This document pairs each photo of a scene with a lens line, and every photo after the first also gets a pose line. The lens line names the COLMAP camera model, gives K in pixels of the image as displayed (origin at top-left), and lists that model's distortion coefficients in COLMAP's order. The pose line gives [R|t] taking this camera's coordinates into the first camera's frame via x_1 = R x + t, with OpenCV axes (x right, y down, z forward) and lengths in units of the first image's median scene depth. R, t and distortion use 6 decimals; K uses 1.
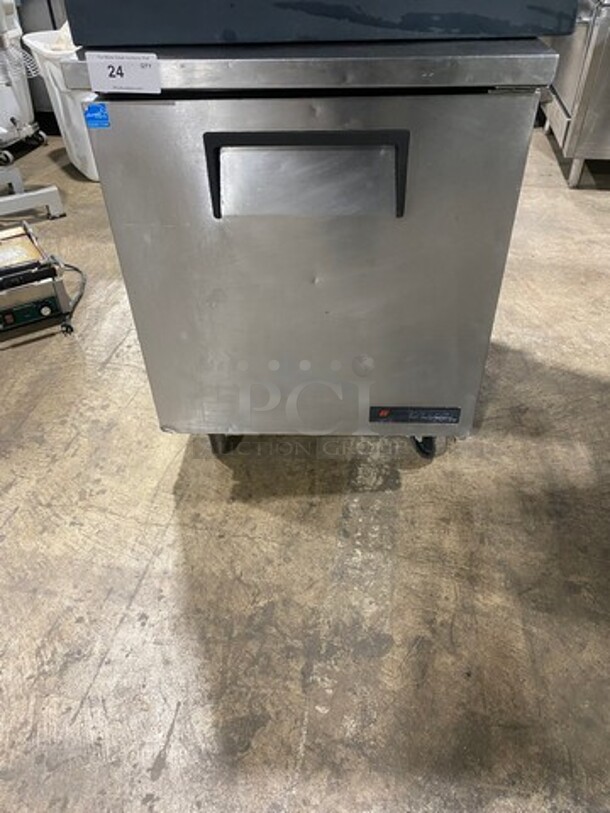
lens RADIAL K [[622.5, 0, 302.3], [0, 622.5, 408.7], [0, 0, 1]] dist [0.002878, 0.009289]
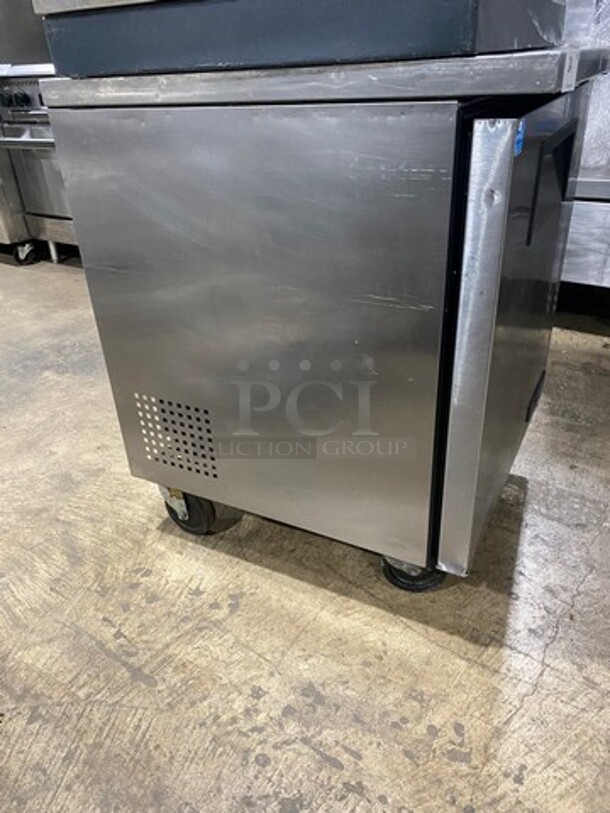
lens RADIAL K [[622.5, 0, 302.3], [0, 622.5, 408.7], [0, 0, 1]] dist [0.002878, 0.009289]
pose [[0.432245, -0.447115, 0.783104, -0.735322], [0.608898, 0.785265, 0.112260, -0.294995], [-0.665137, 0.428307, 0.611674, 0.551035]]
